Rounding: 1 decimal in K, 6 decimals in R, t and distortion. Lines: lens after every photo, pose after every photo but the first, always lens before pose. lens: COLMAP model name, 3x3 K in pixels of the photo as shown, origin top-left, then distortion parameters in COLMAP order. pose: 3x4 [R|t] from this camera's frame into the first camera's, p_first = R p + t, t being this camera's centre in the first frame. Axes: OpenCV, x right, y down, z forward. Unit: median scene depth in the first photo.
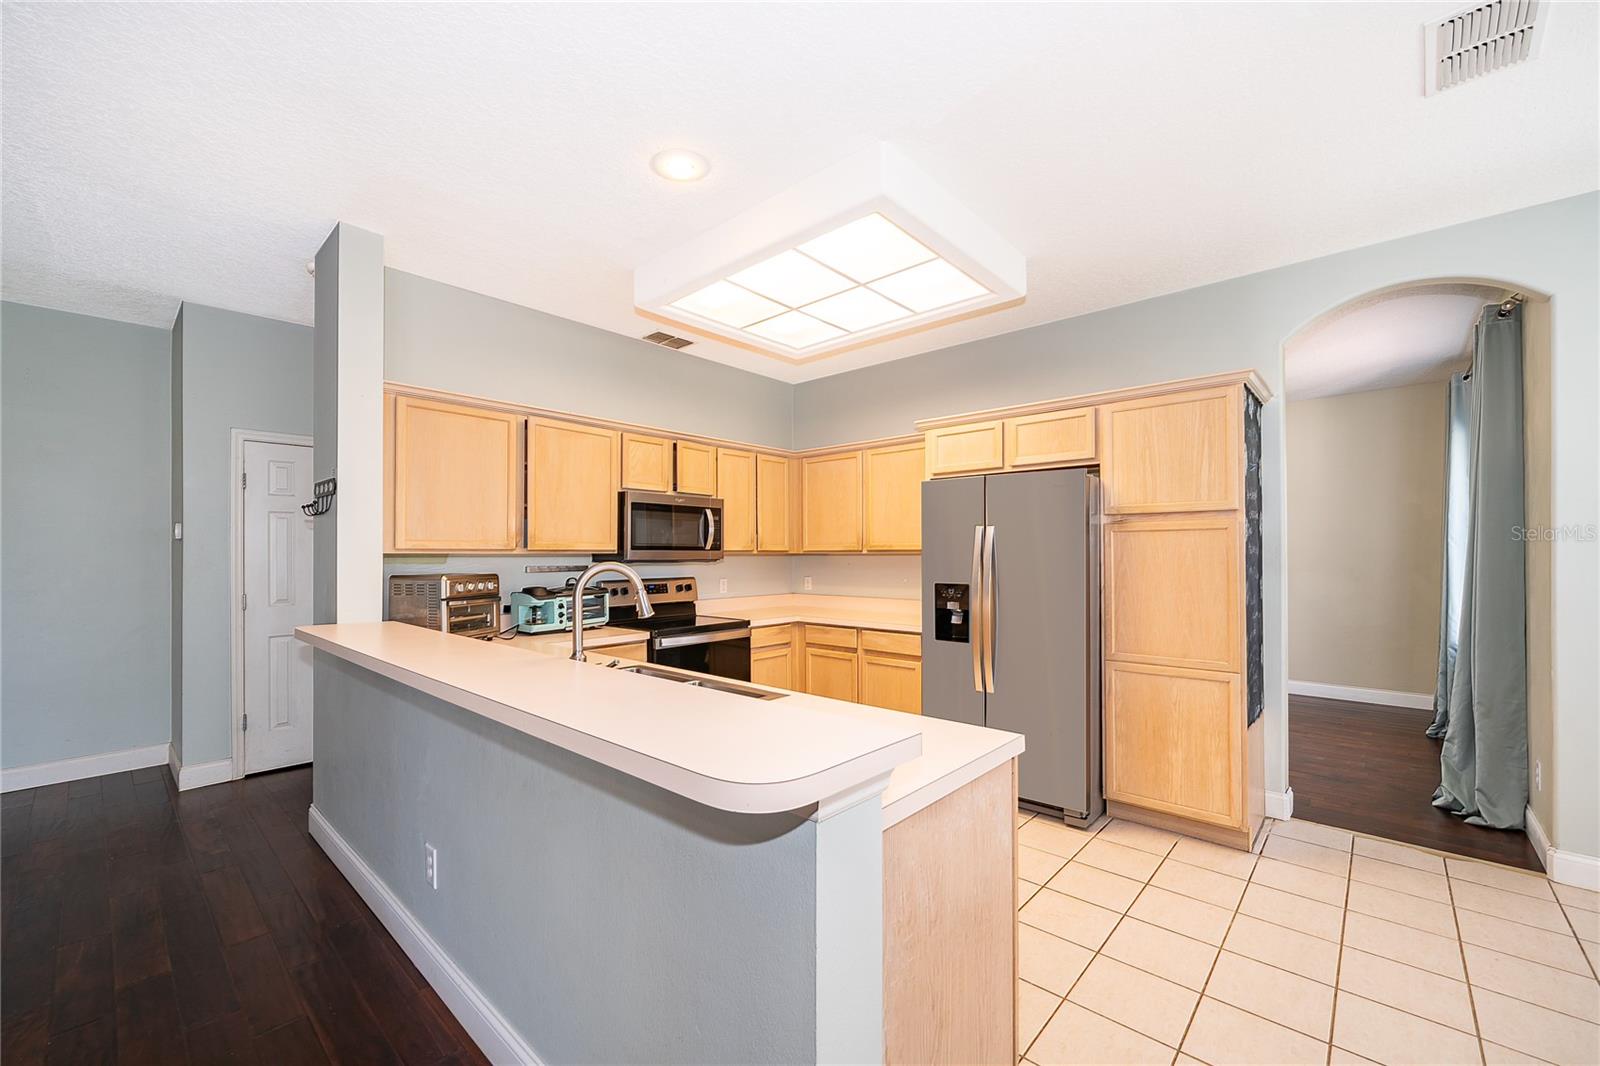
lens RADIAL K [[638.6, 0, 804.6], [0, 638.6, 543.5], [0, 0, 1]] dist [-0.006496, -0.000372]
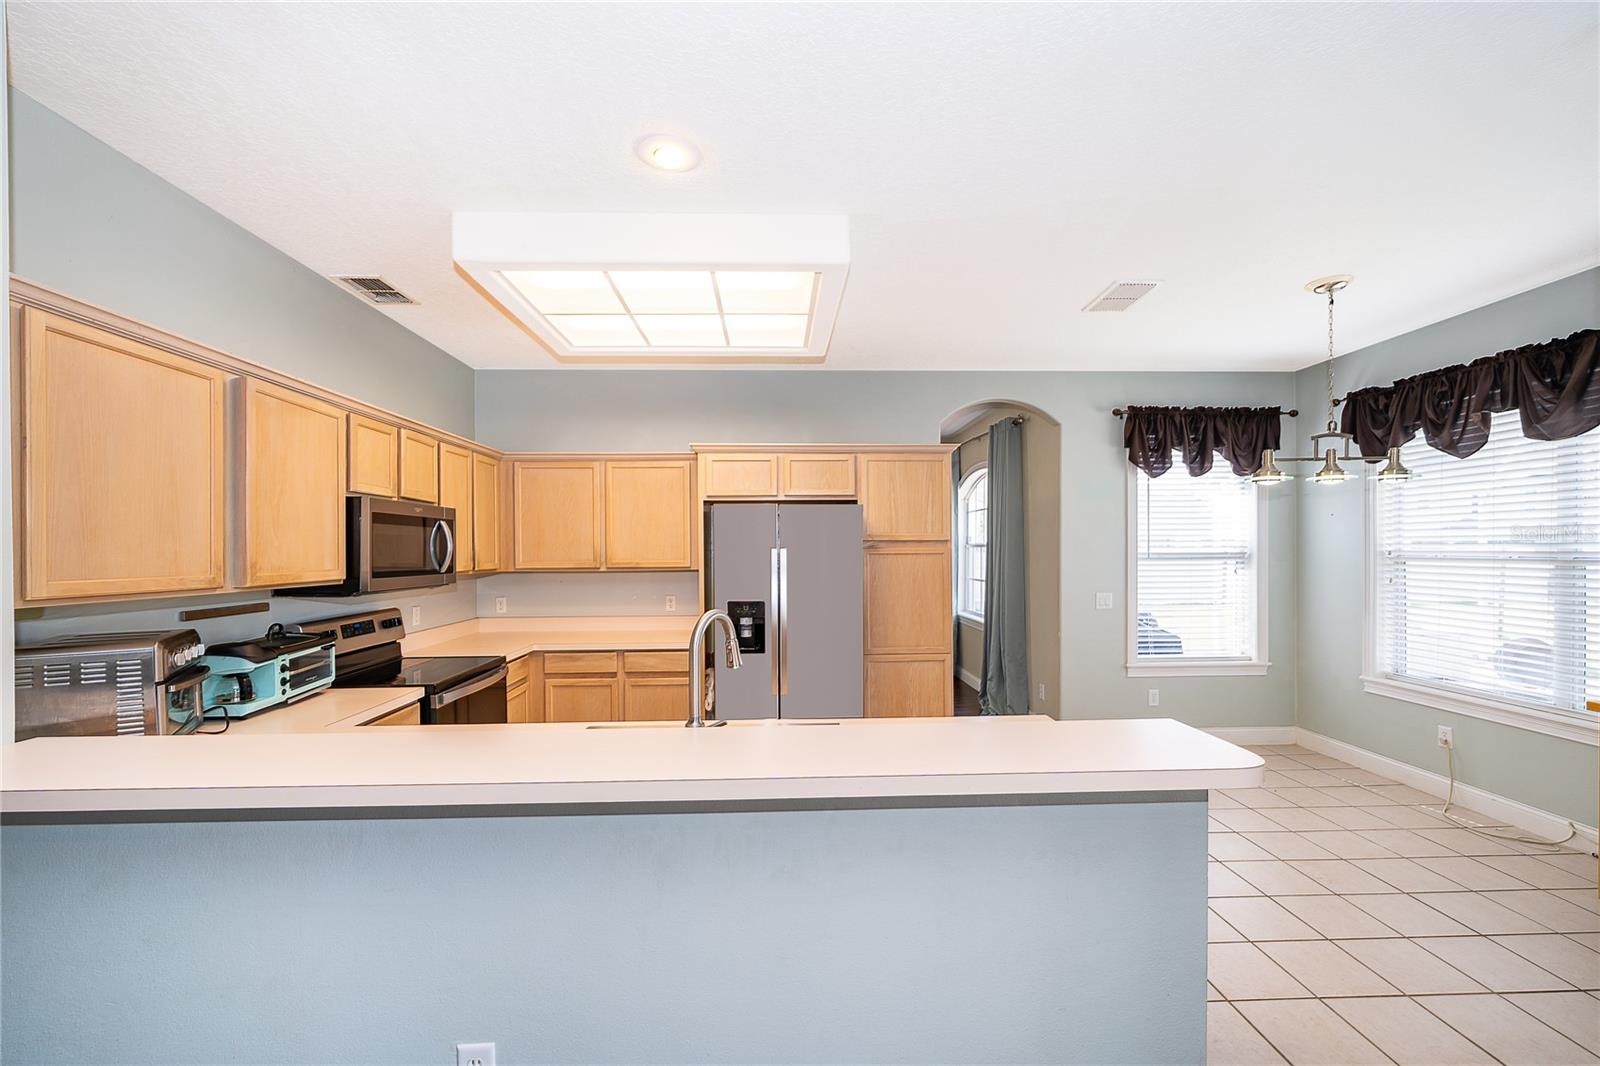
lens RADIAL K [[638.6, 0, 801.5], [0, 638.6, 545.5], [0, 0, 1]] dist [-0.006496, -0.000372]
pose [[0.720017, 0.002842, 0.693951, -0.422520], [-0.006878, 0.999972, 0.003041, -0.032552], [-0.693922, -0.006962, 0.720016, 0.142149]]
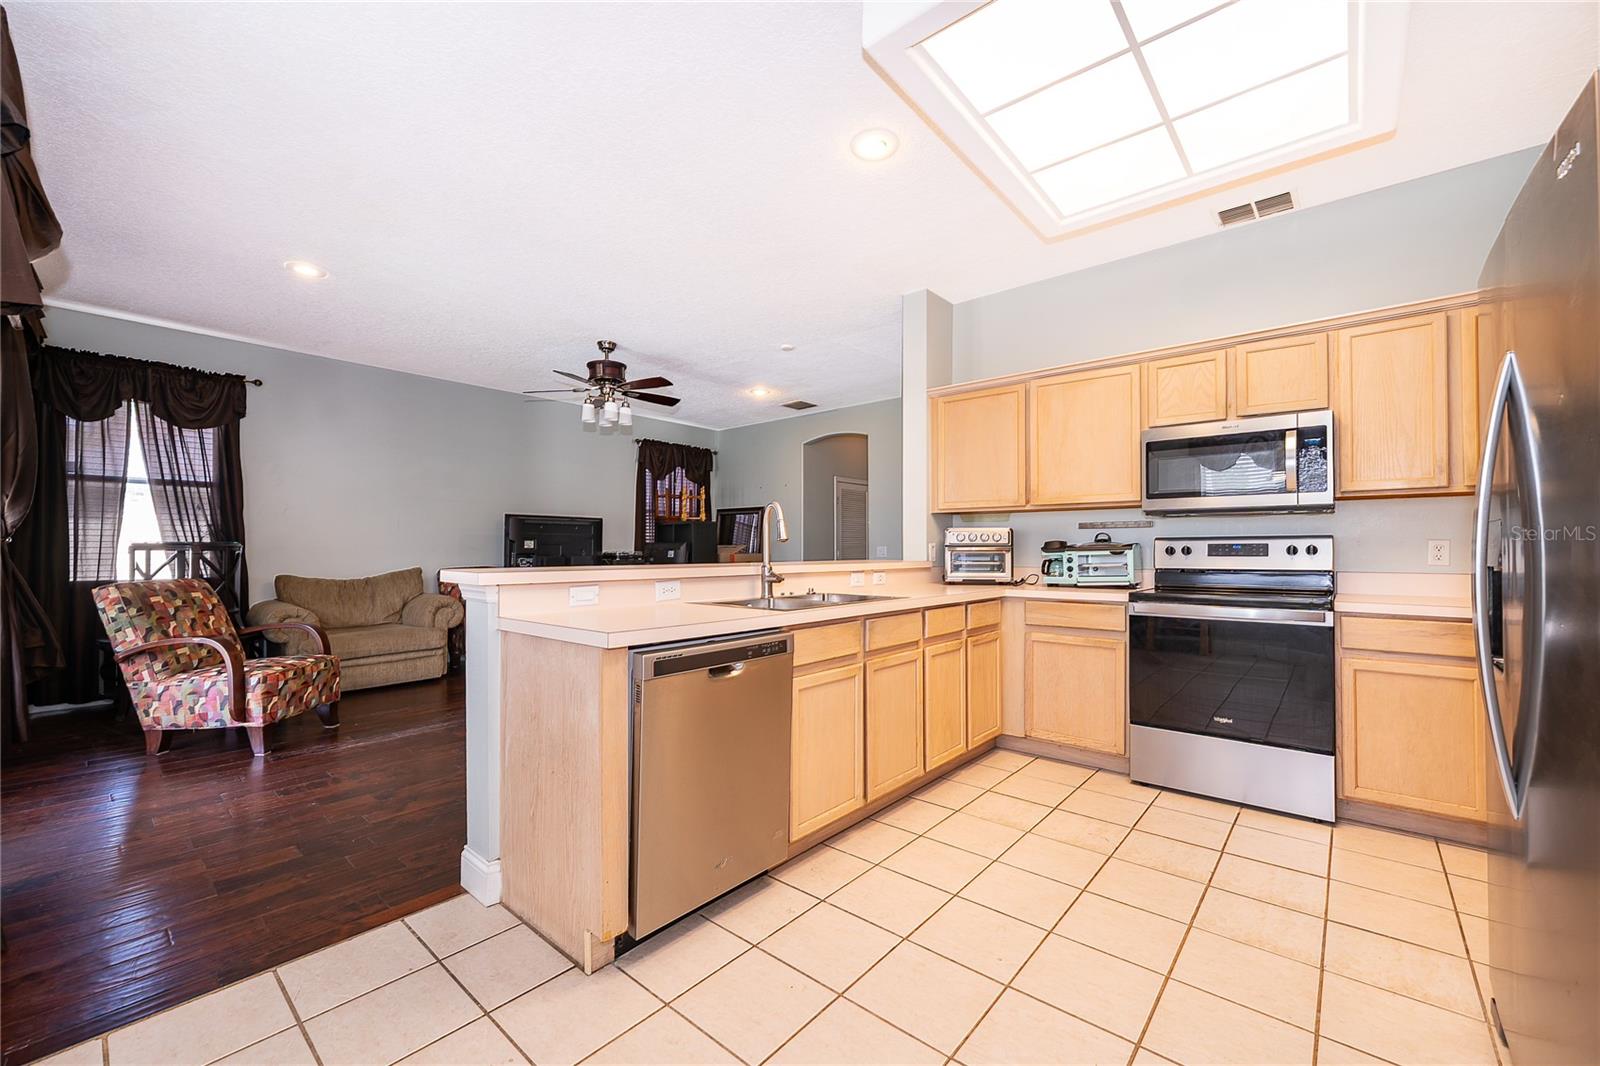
lens RADIAL K [[638.6, 0, 794.3], [0, 638.6, 539.5], [0, 0, 1]] dist [-0.006496, -0.000372]
pose [[0.010484, -0.013641, -0.999852, 0.567673], [0.016654, 0.999771, -0.013465, 0.067431], [0.999806, -0.016510, 0.010709, 0.522434]]
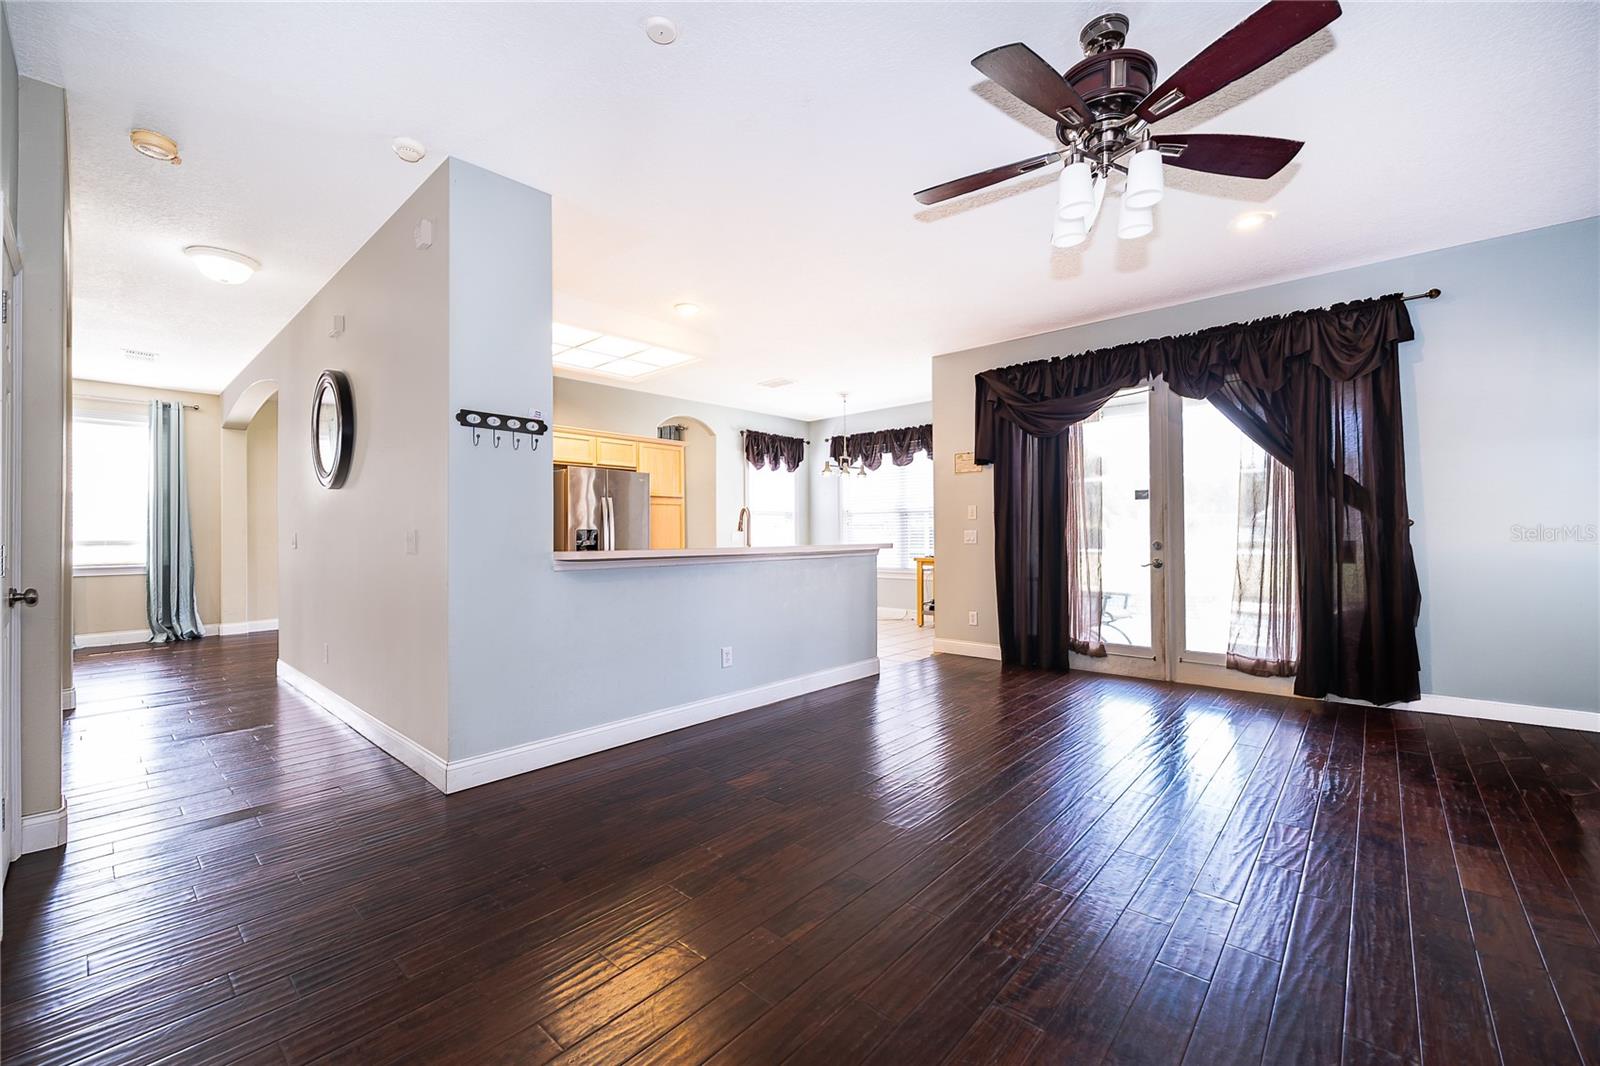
lens RADIAL K [[638.6, 0, 797.3], [0, 638.6, 532.1], [0, 0, 1]] dist [-0.006496, -0.000372]
pose [[0.003801, 0.003184, 0.999988, -1.379395], [-0.008485, 0.999959, -0.003151, 0.067096], [-0.999957, -0.008473, 0.003828, 0.404980]]
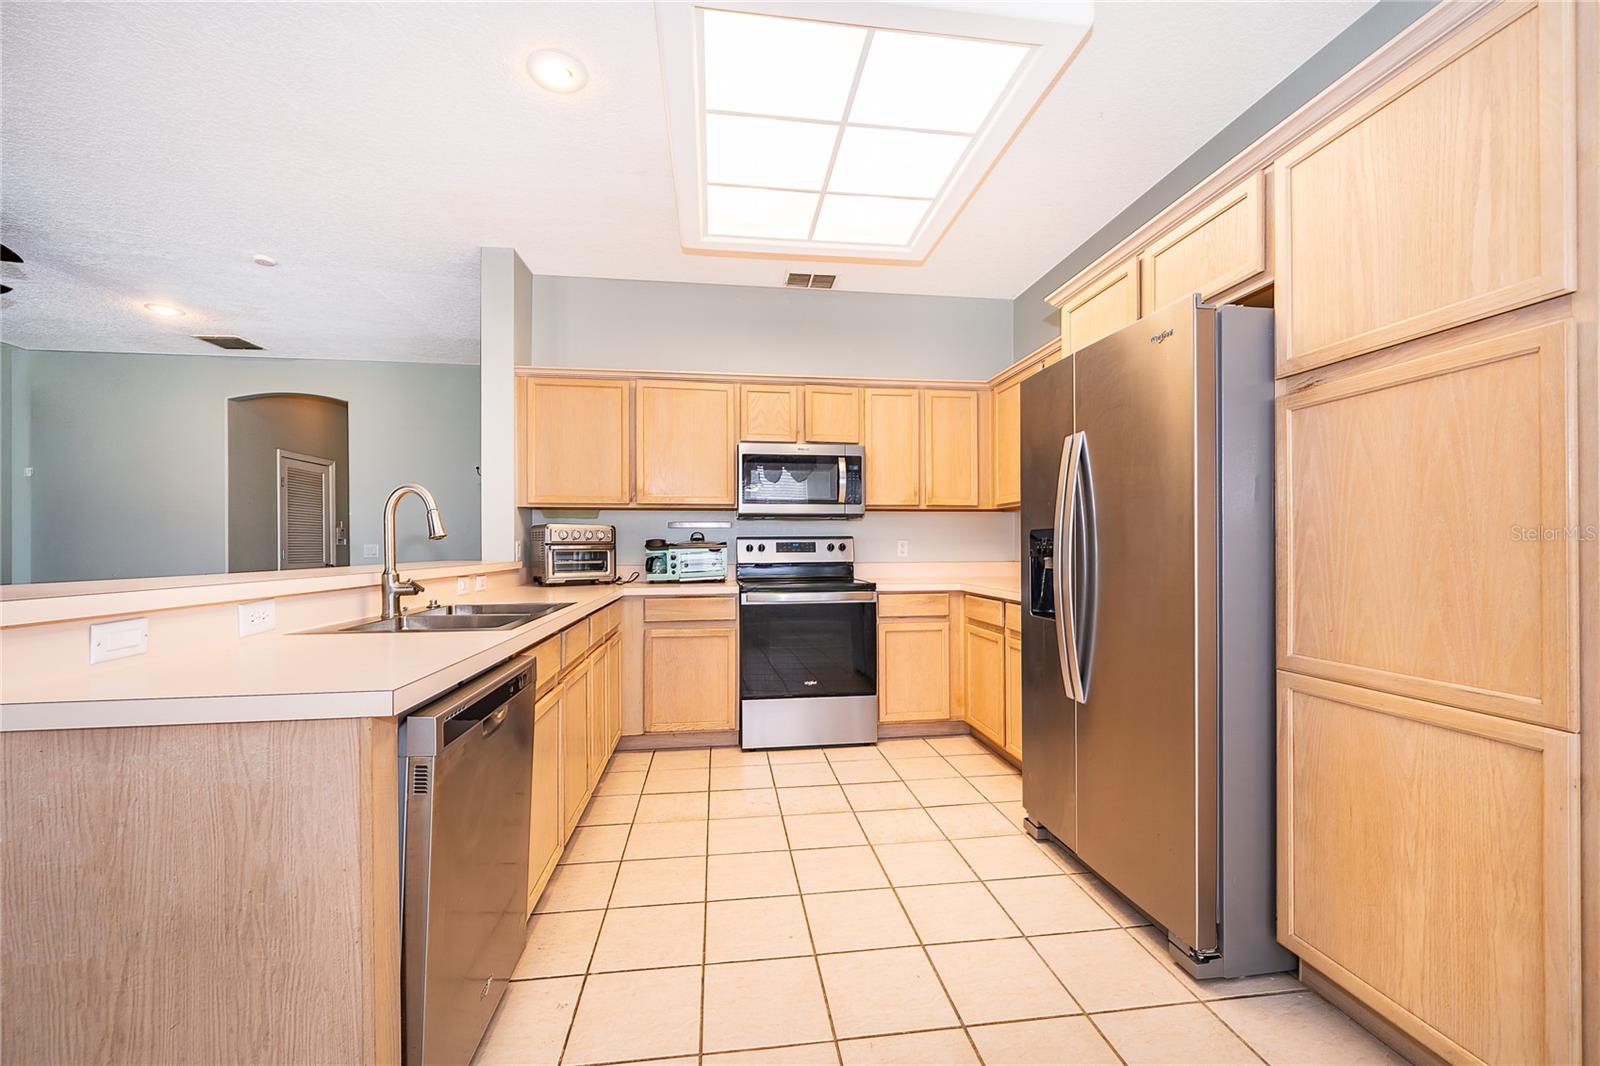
lens RADIAL K [[638.6, 0, 804.9], [0, 638.6, 542.9], [0, 0, 1]] dist [-0.006496, -0.000372]
pose [[0.759508, -0.004225, -0.650484, 0.434084], [0.013349, 0.999870, 0.009092, 0.062955], [0.650361, -0.015589, 0.759465, 0.320452]]
